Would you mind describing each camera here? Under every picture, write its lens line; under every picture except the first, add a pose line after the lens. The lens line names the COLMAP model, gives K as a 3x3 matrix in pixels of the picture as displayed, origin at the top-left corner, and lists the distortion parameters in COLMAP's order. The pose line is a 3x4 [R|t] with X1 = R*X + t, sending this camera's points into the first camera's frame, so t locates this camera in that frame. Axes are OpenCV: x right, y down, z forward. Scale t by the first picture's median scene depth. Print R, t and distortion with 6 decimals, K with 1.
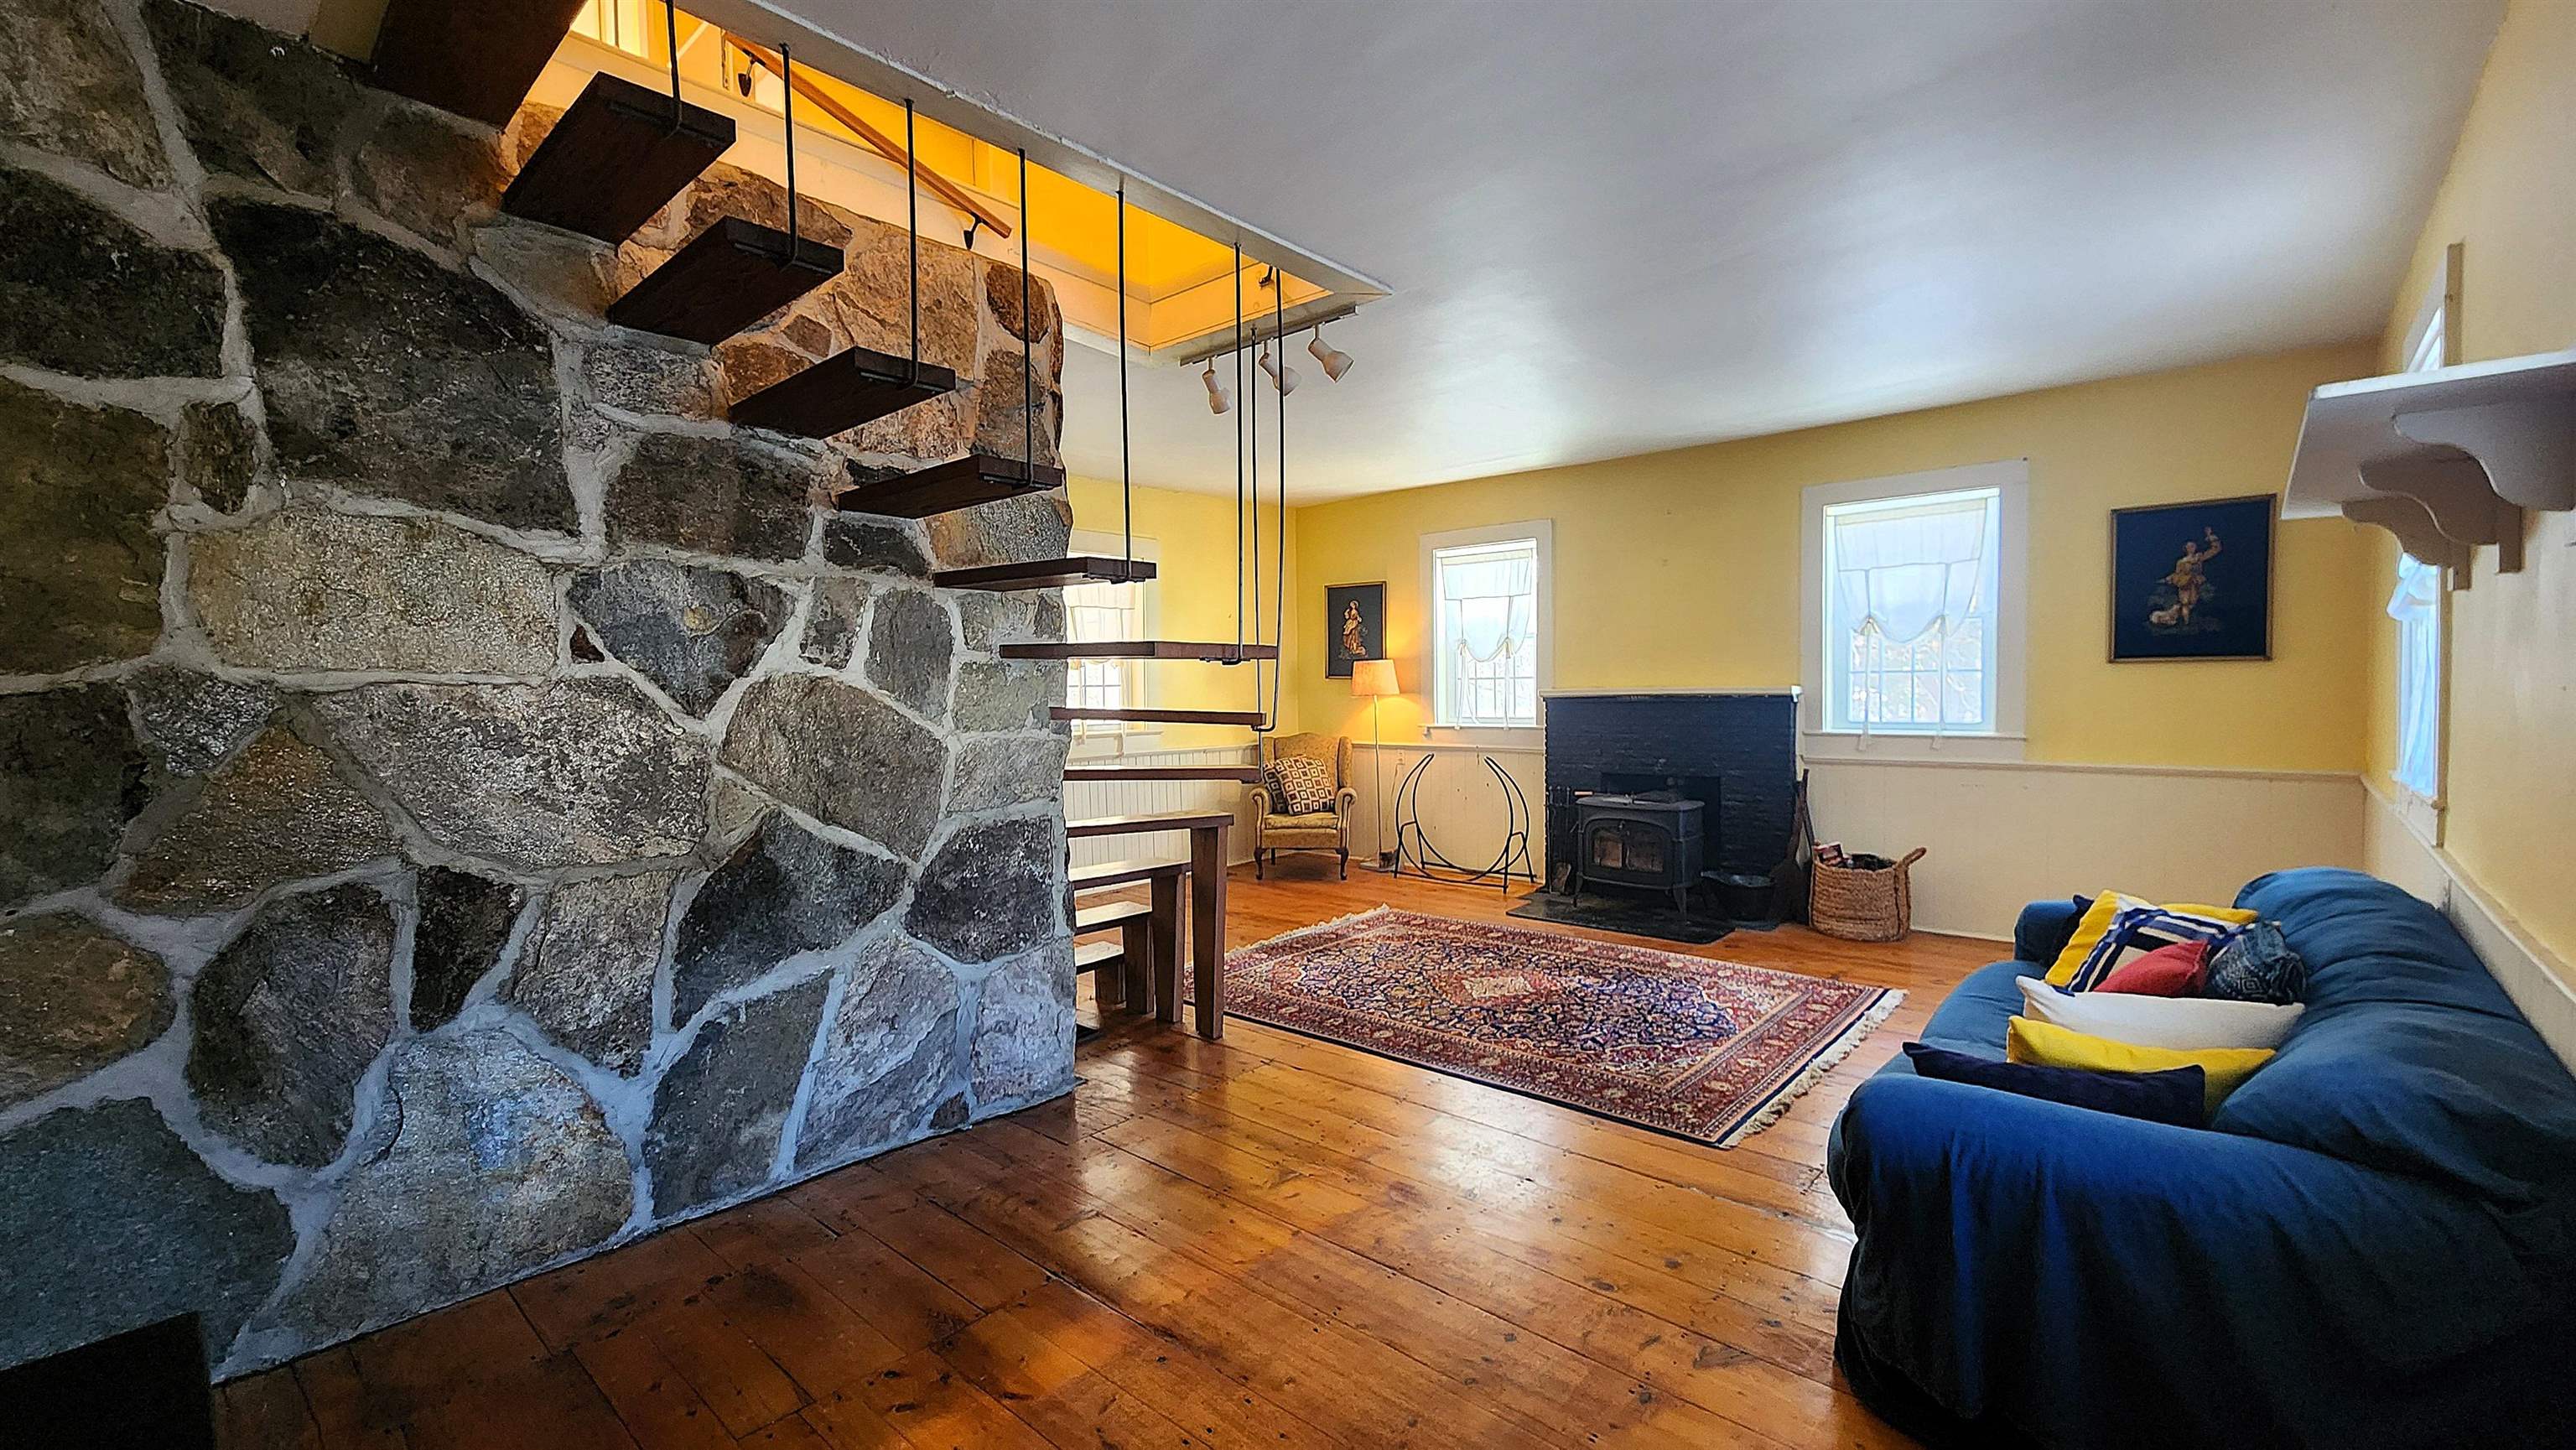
lens RADIAL K [[1057.0, 0, 1295.7], [0, 1057.0, 728.4], [0, 0, 1]] dist [-0.001246, 0.000174]
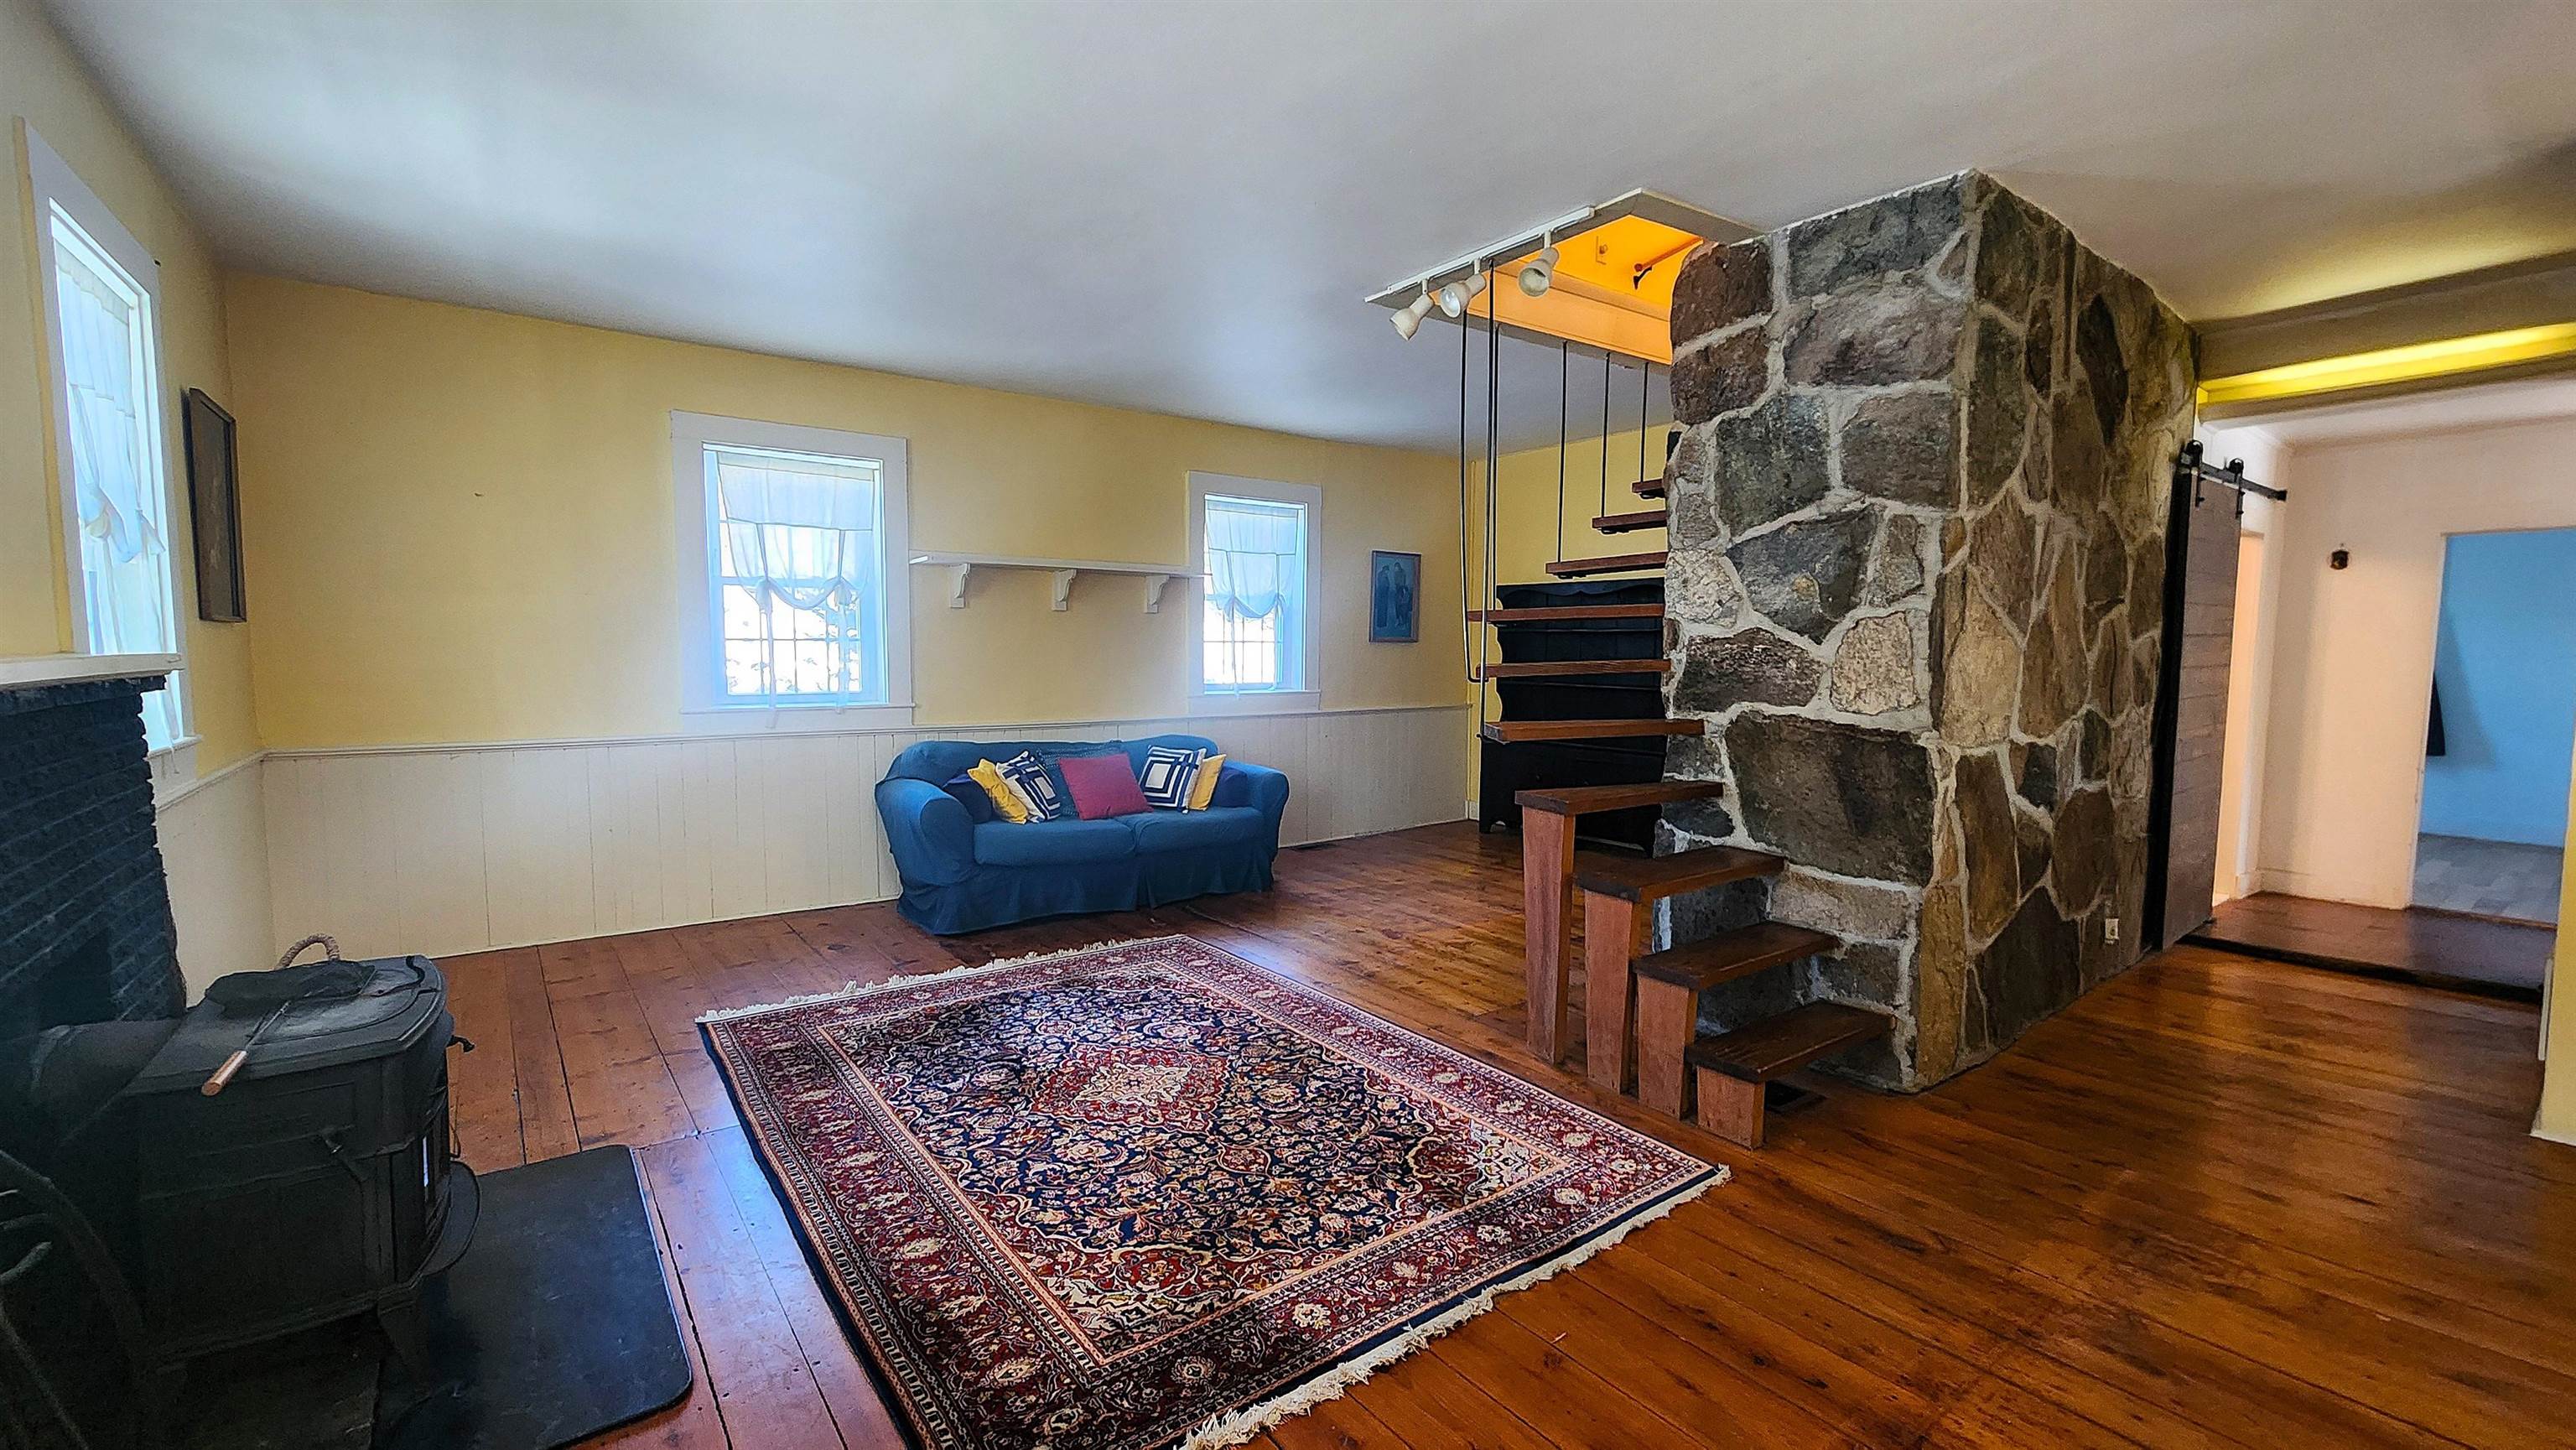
lens RADIAL K [[1057.0, 0, 1286.0], [0, 1057.0, 725.0], [0, 0, 1]] dist [-0.001246, 0.000174]
pose [[-0.980366, -0.003571, 0.197155, -0.036005], [0.019190, 0.993362, 0.113416, -0.057939], [-0.196251, 0.114972, -0.973790, 1.481426]]
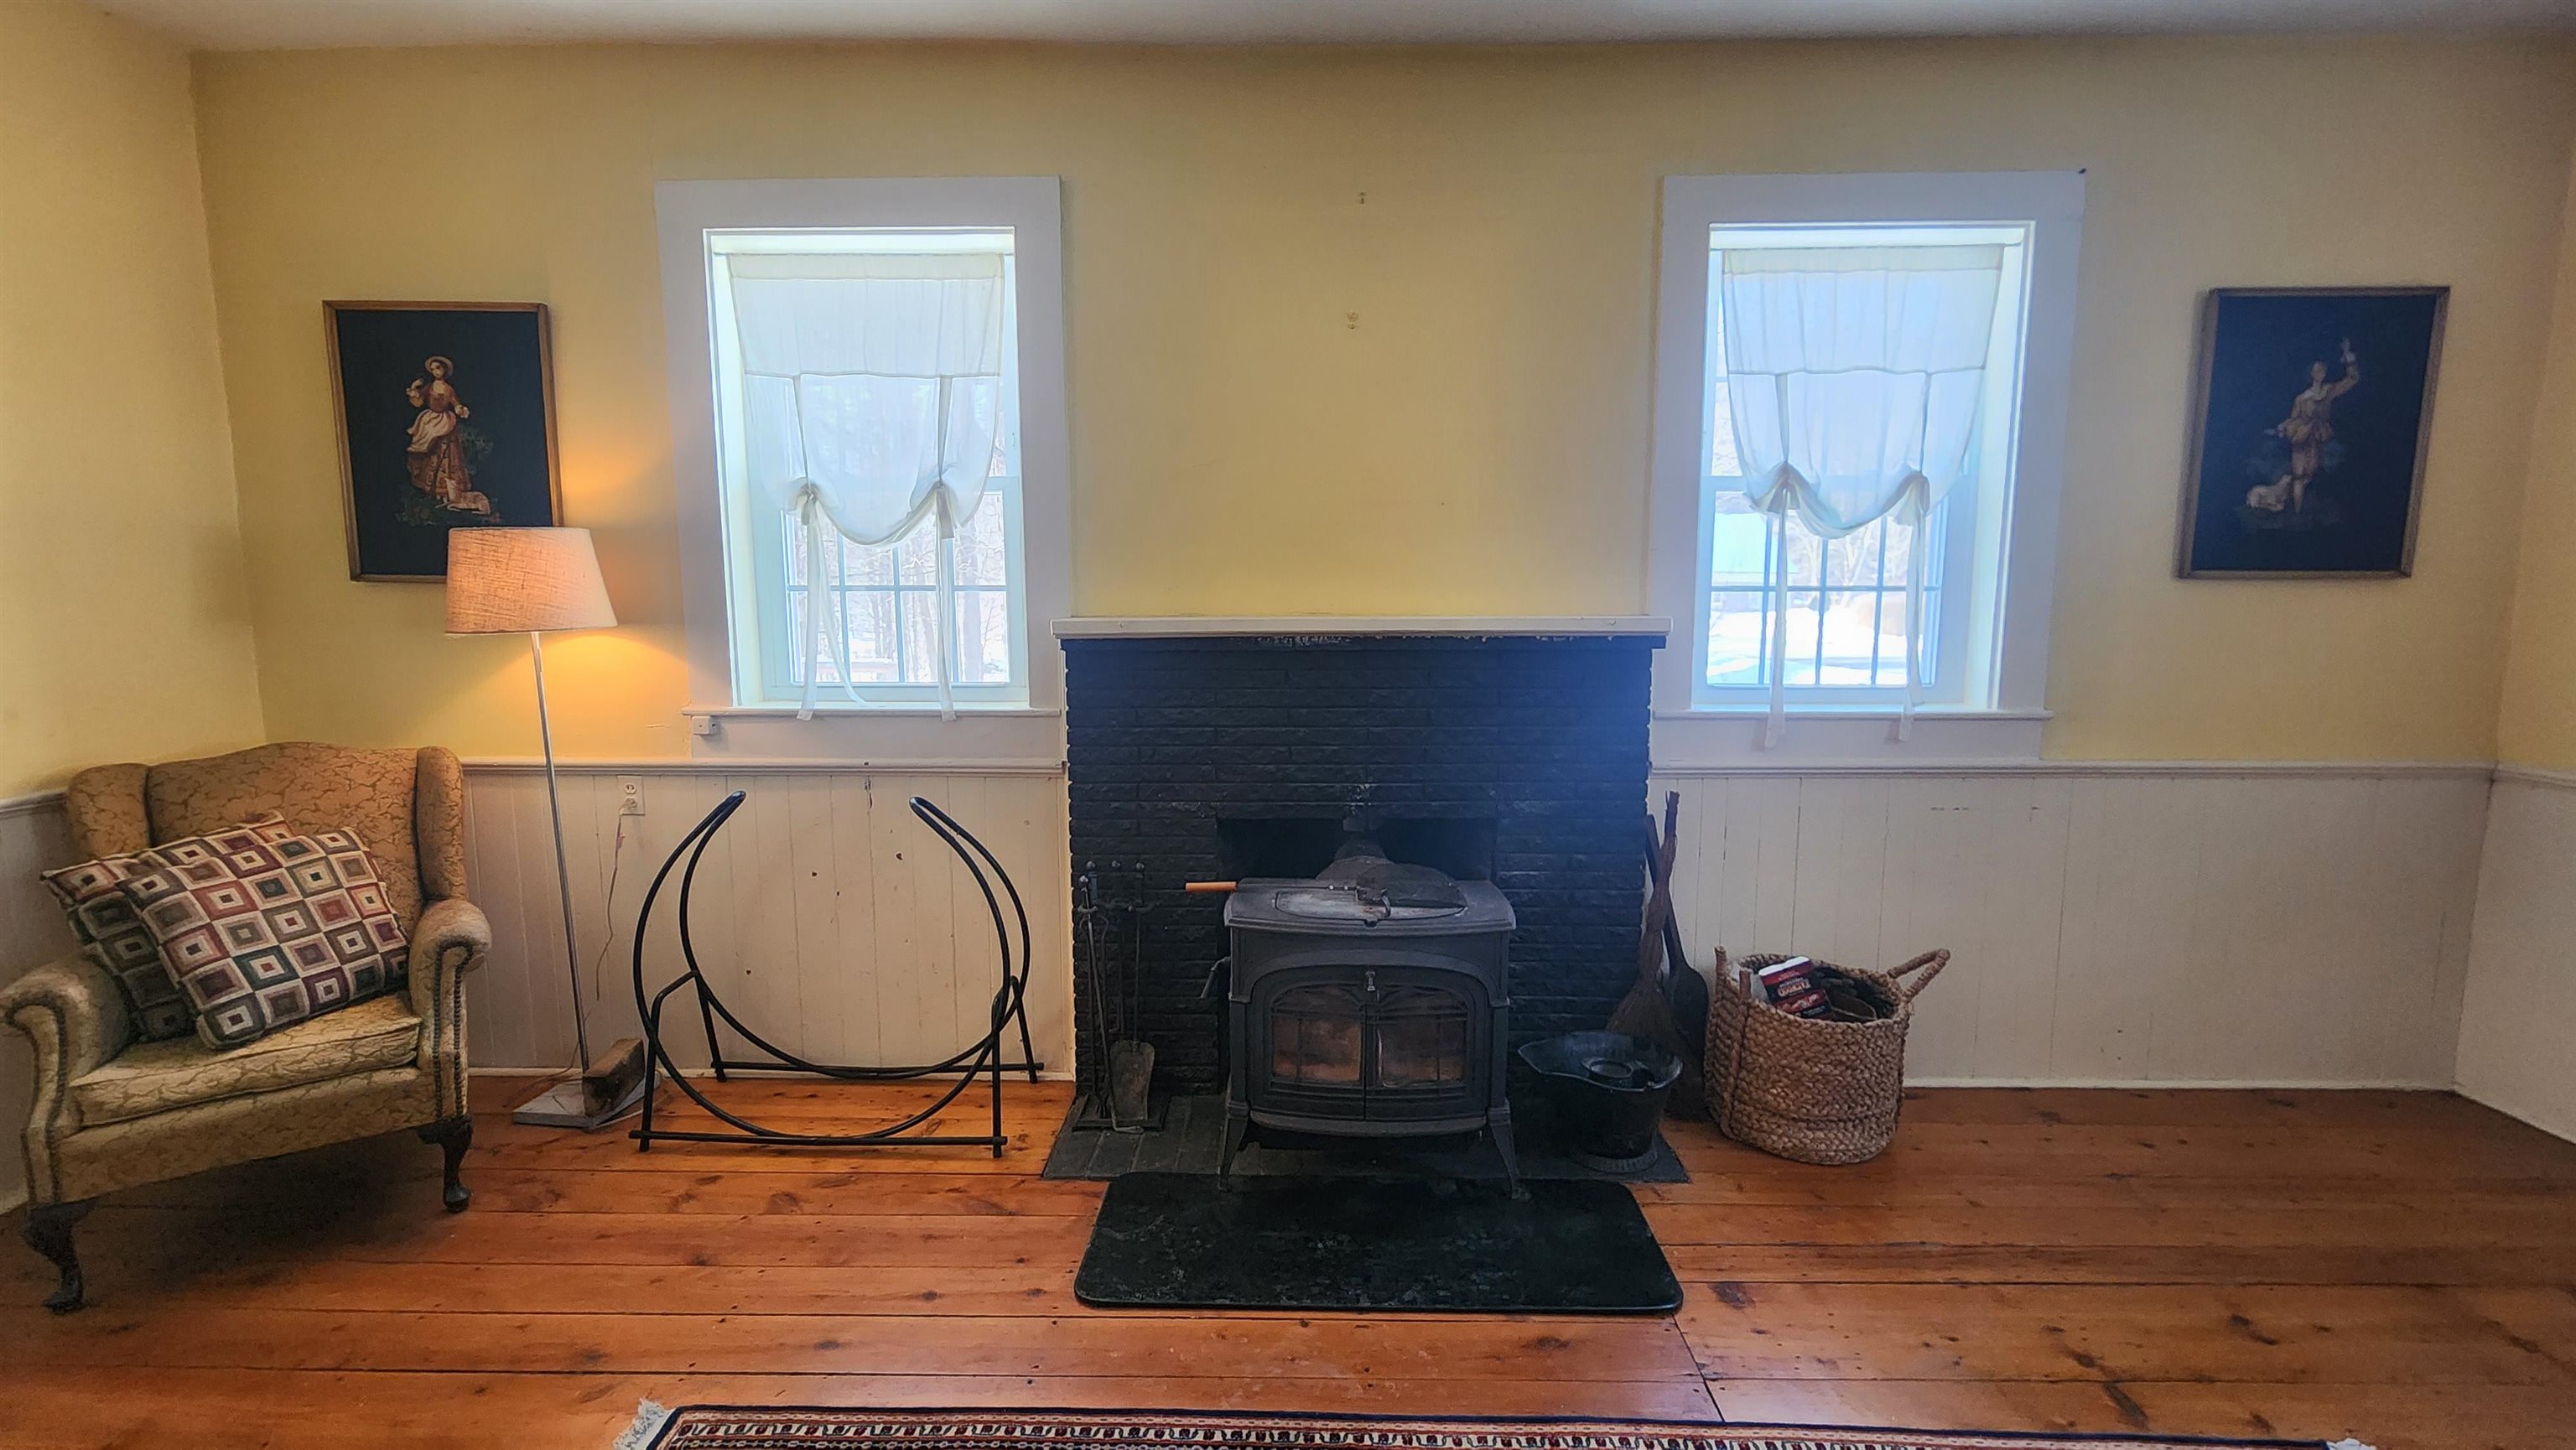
lens RADIAL K [[1057.0, 0, 1295.9], [0, 1057.0, 729.5], [0, 0, 1]] dist [-0.001246, 0.000174]
pose [[0.758406, -0.067014, 0.648328, 0.056867], [0.015396, 0.996265, 0.084968, -0.036177], [-0.651600, -0.054459, 0.756605, 0.853377]]
